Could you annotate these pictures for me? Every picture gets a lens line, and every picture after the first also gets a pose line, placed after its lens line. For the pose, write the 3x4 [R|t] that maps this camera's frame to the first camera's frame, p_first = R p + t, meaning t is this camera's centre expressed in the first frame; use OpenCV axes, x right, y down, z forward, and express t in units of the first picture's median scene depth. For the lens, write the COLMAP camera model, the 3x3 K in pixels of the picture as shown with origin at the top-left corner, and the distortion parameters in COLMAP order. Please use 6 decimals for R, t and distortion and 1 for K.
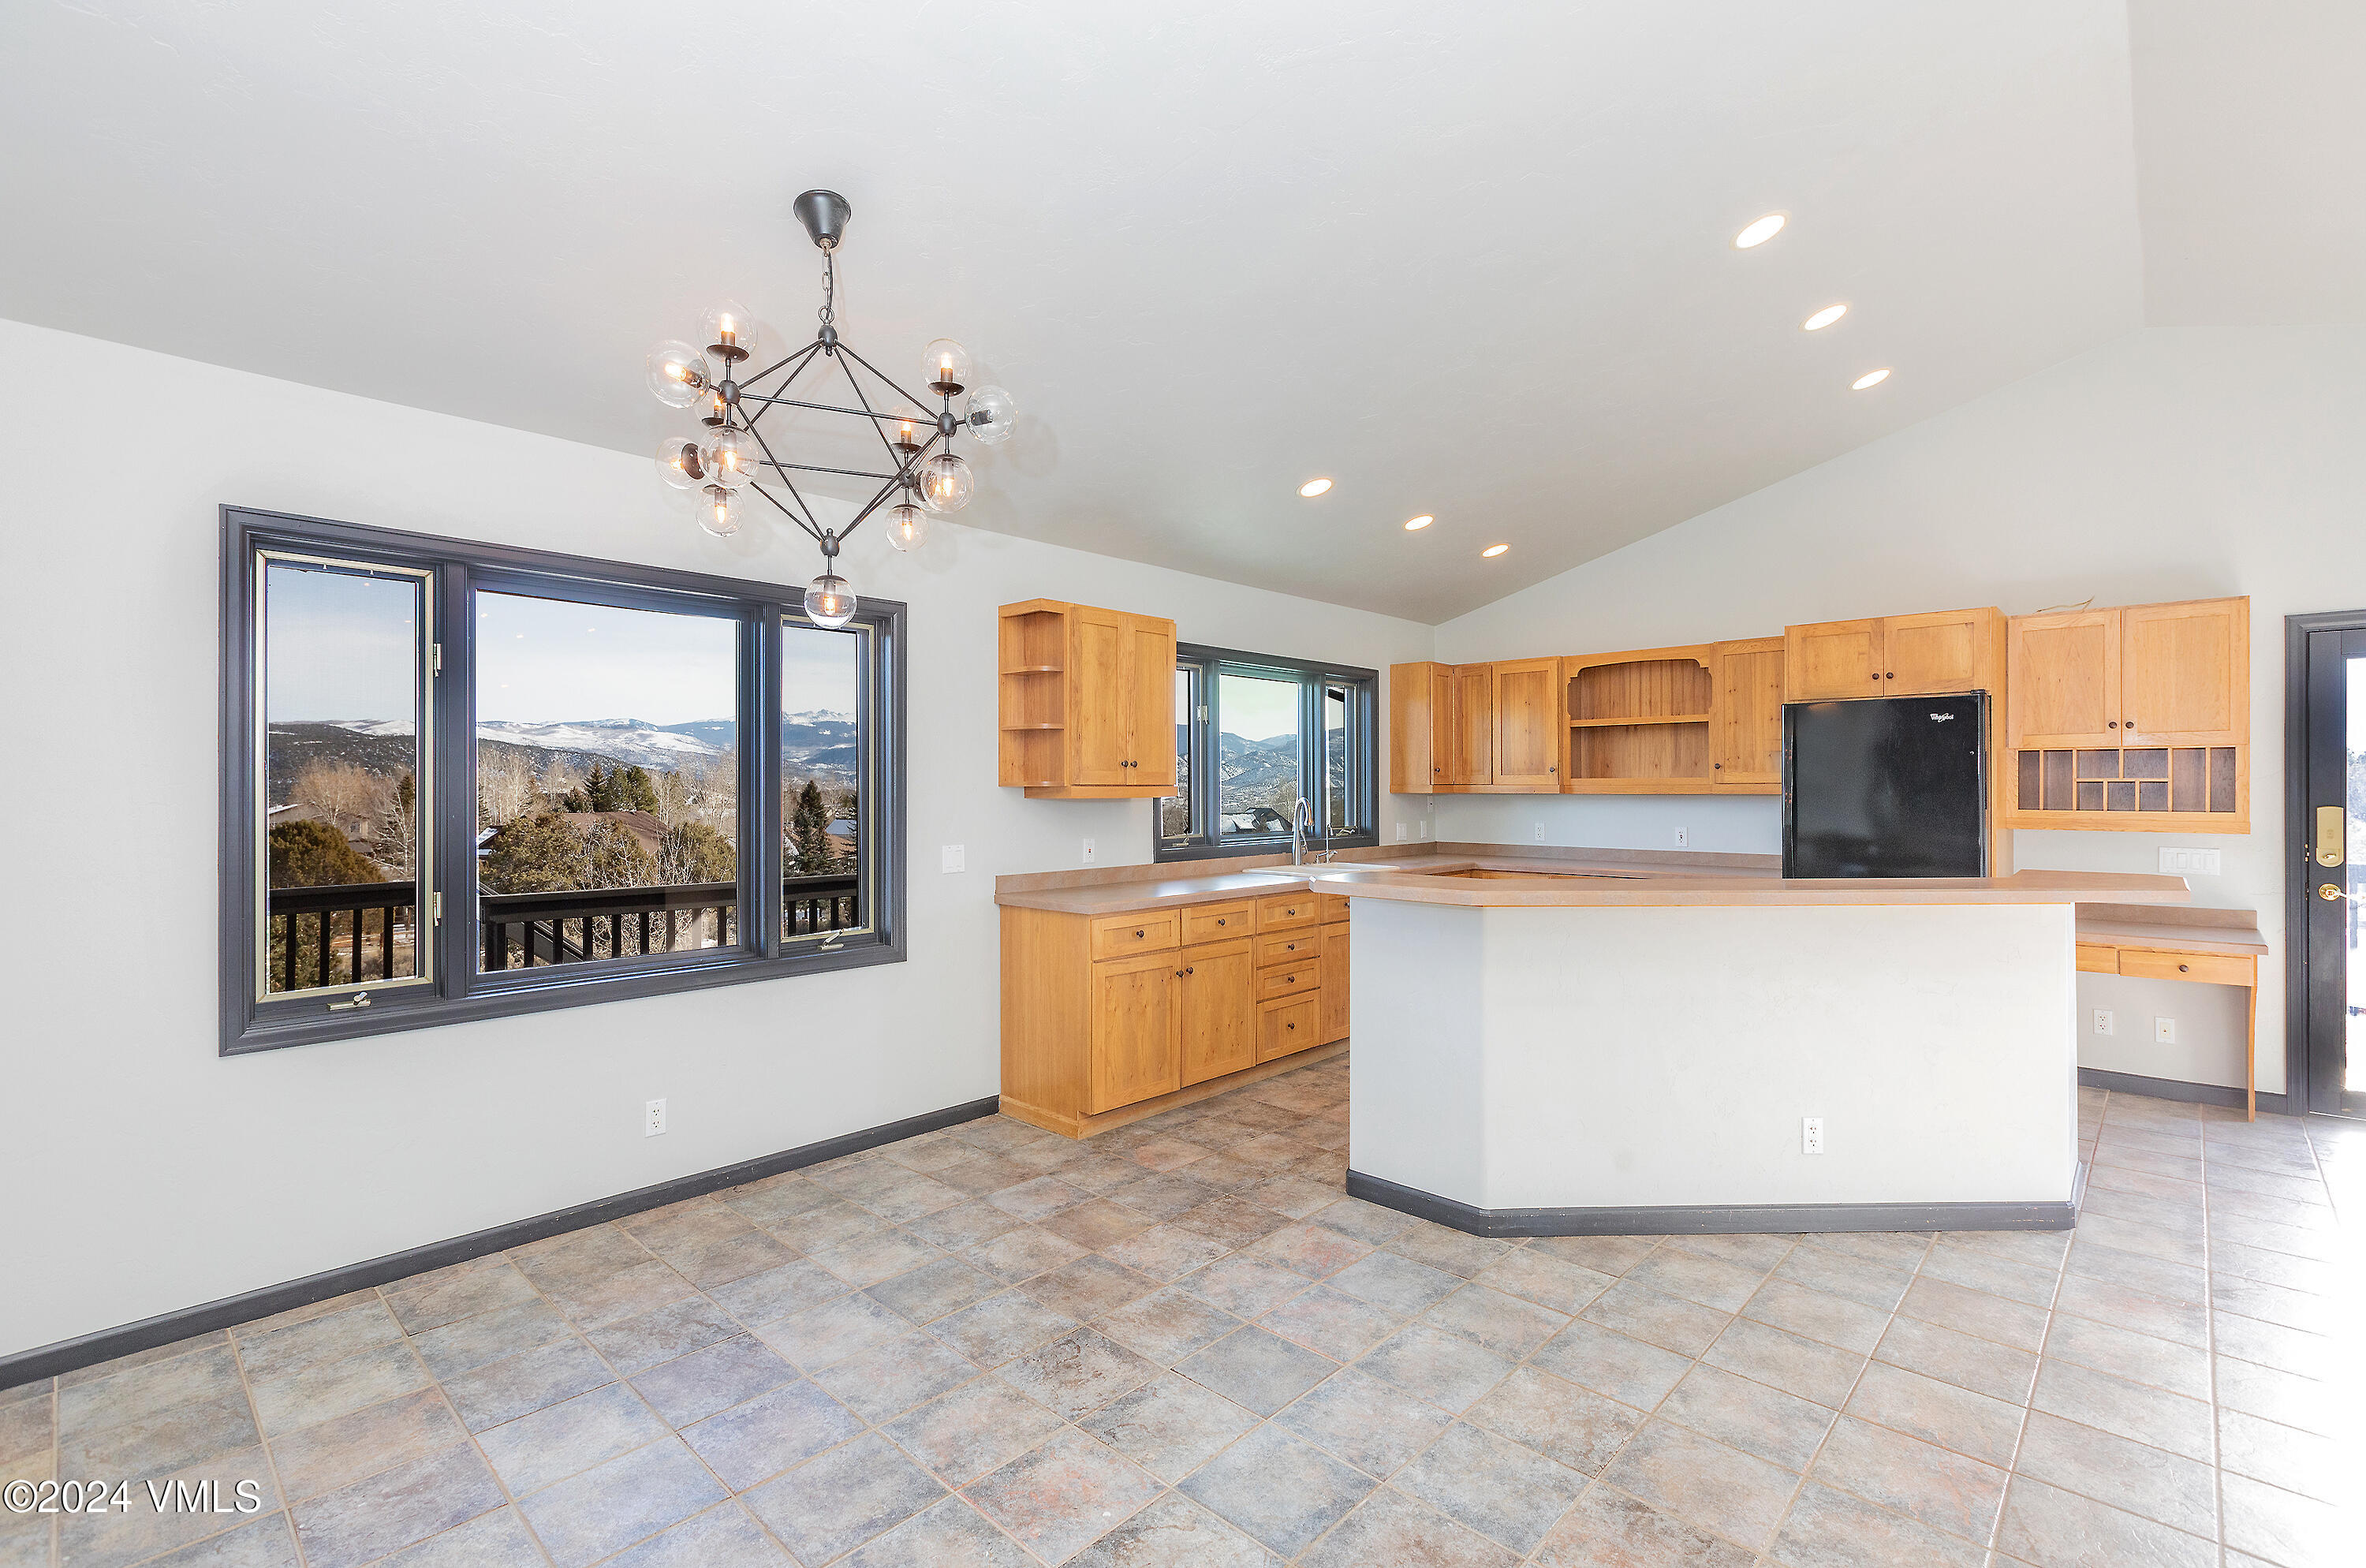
lens RADIAL K [[1051.0, 0, 1190.3], [0, 1051.0, 785.9], [0, 0, 1]] dist [-0.000463, -0.000327]
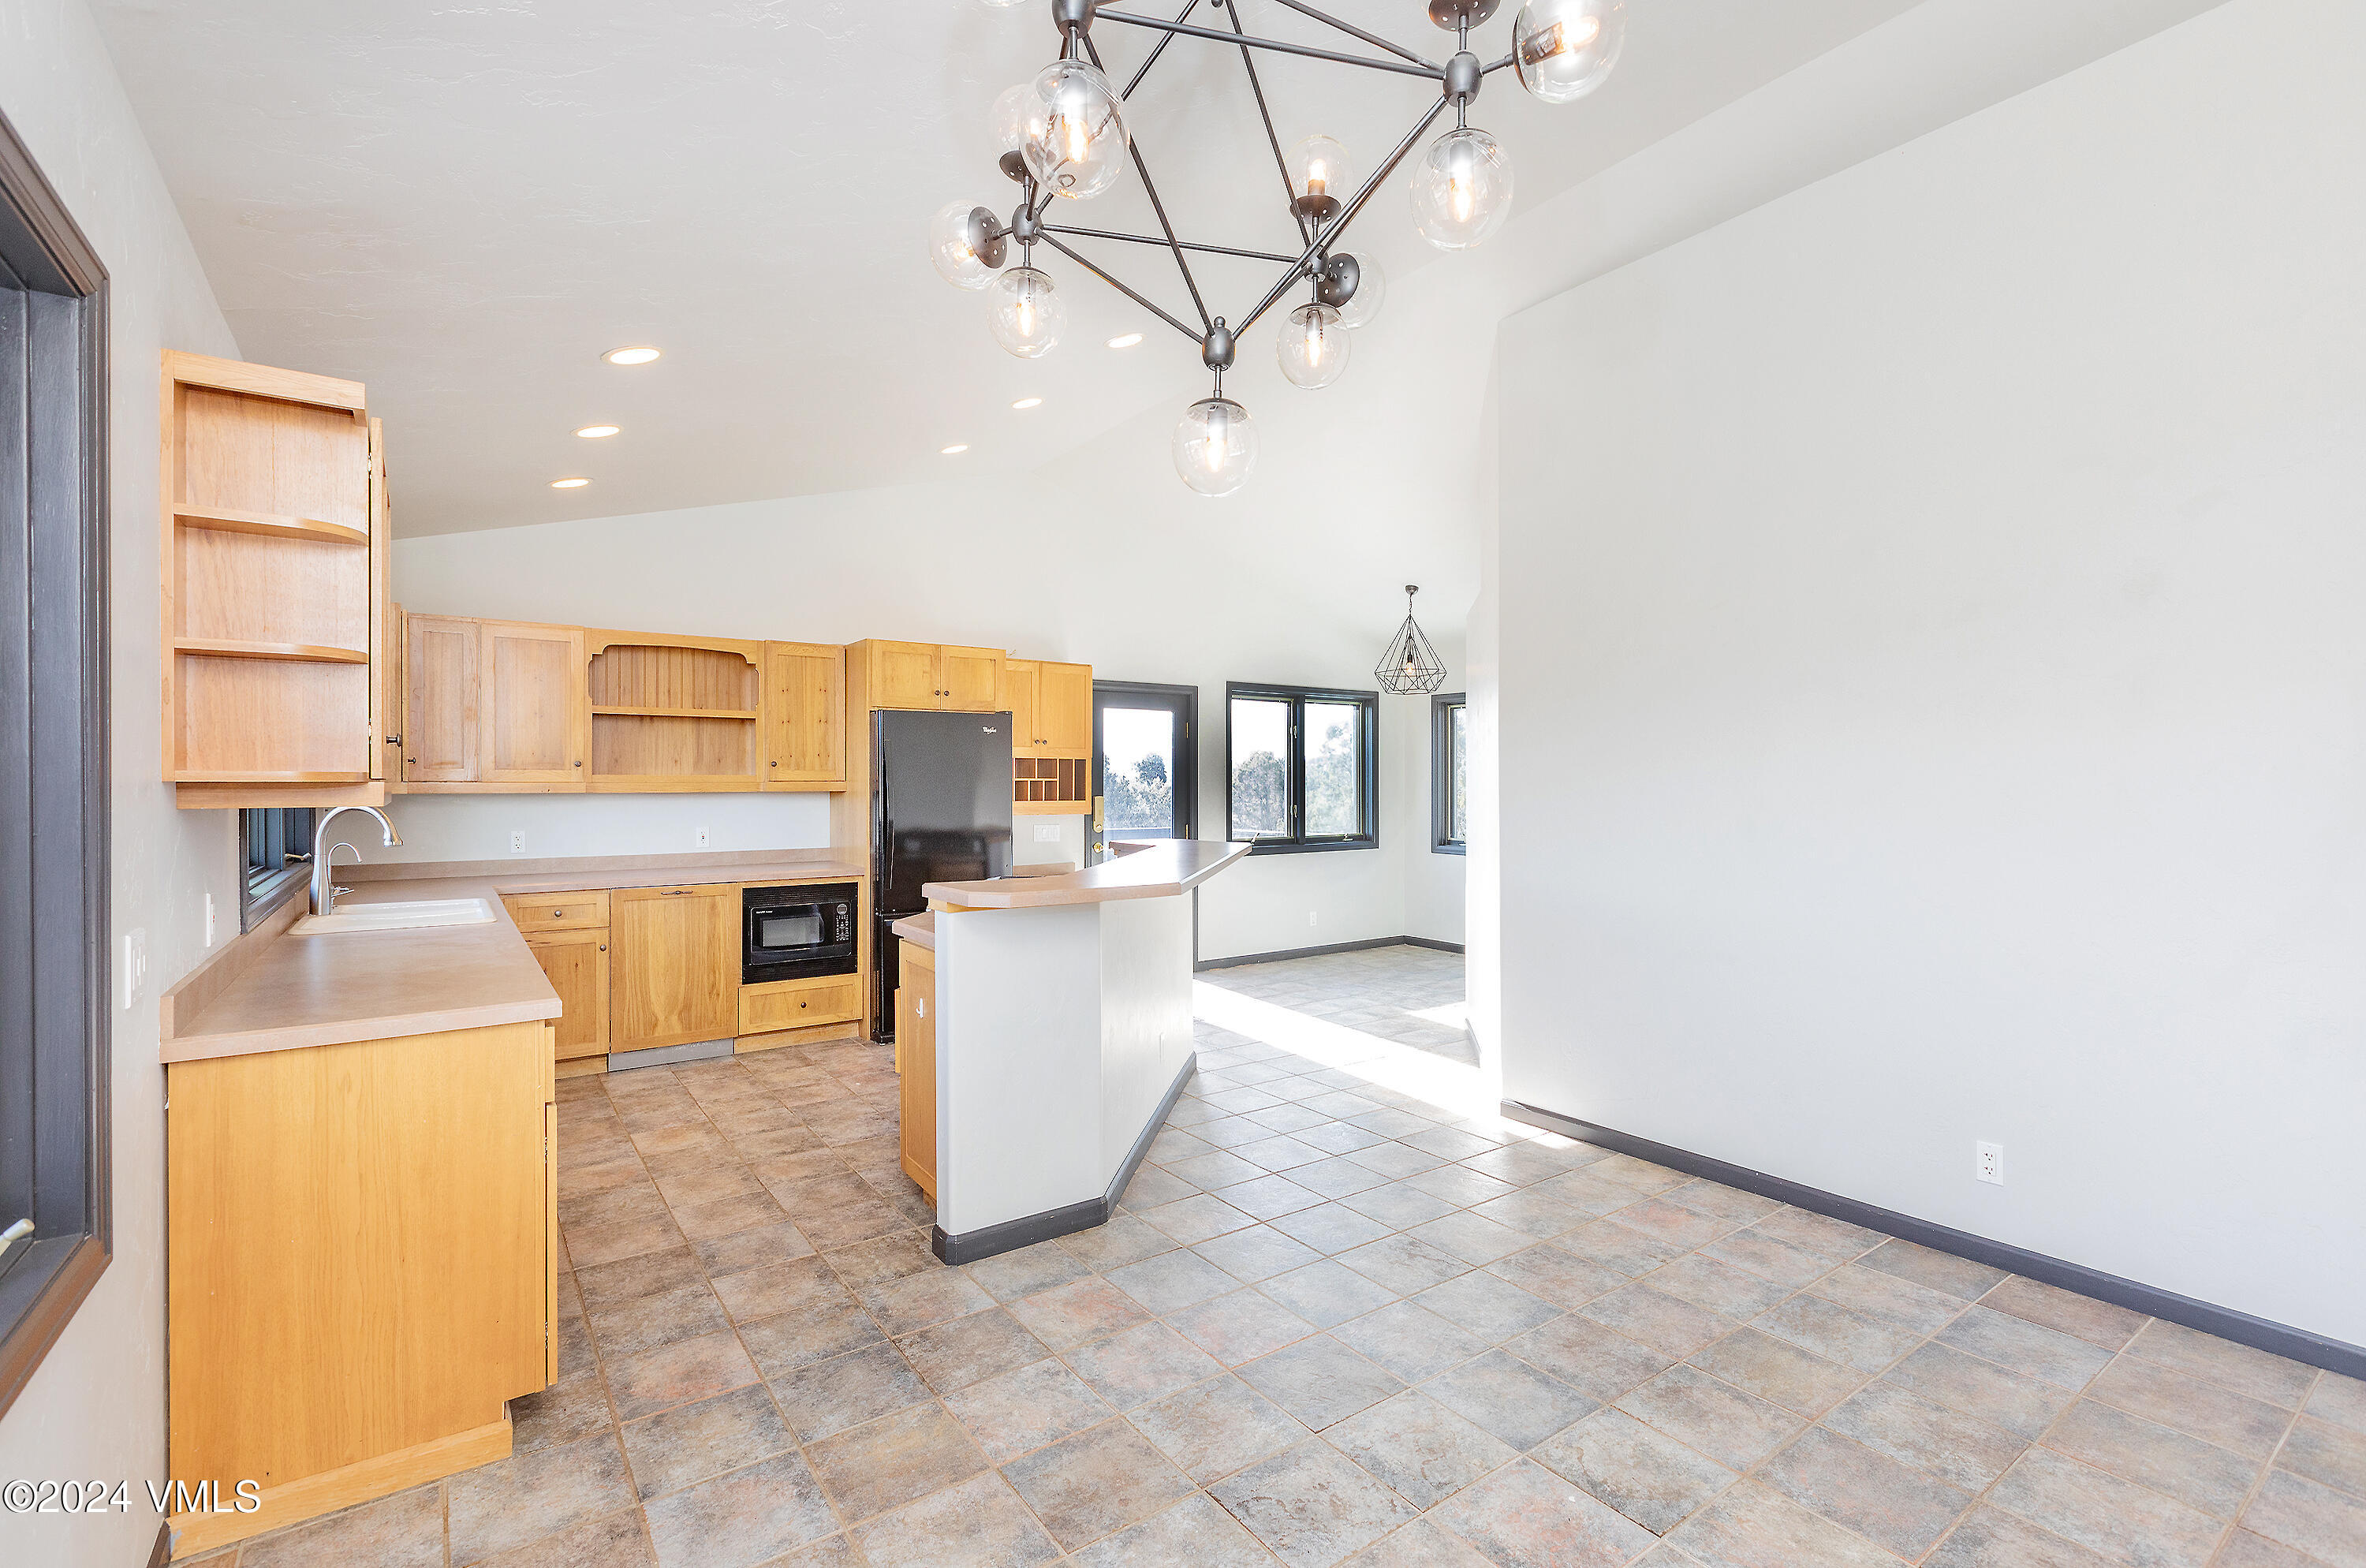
lens RADIAL K [[1051.0, 0, 1190.3], [0, 1051.0, 785.9], [0, 0, 1]] dist [-0.000463, -0.000327]
pose [[0.192789, 0.000876, 0.981240, -0.577044], [0.001071, 0.999999, -0.001103, 0.005220], [-0.981240, 0.001263, 0.192787, 0.589663]]
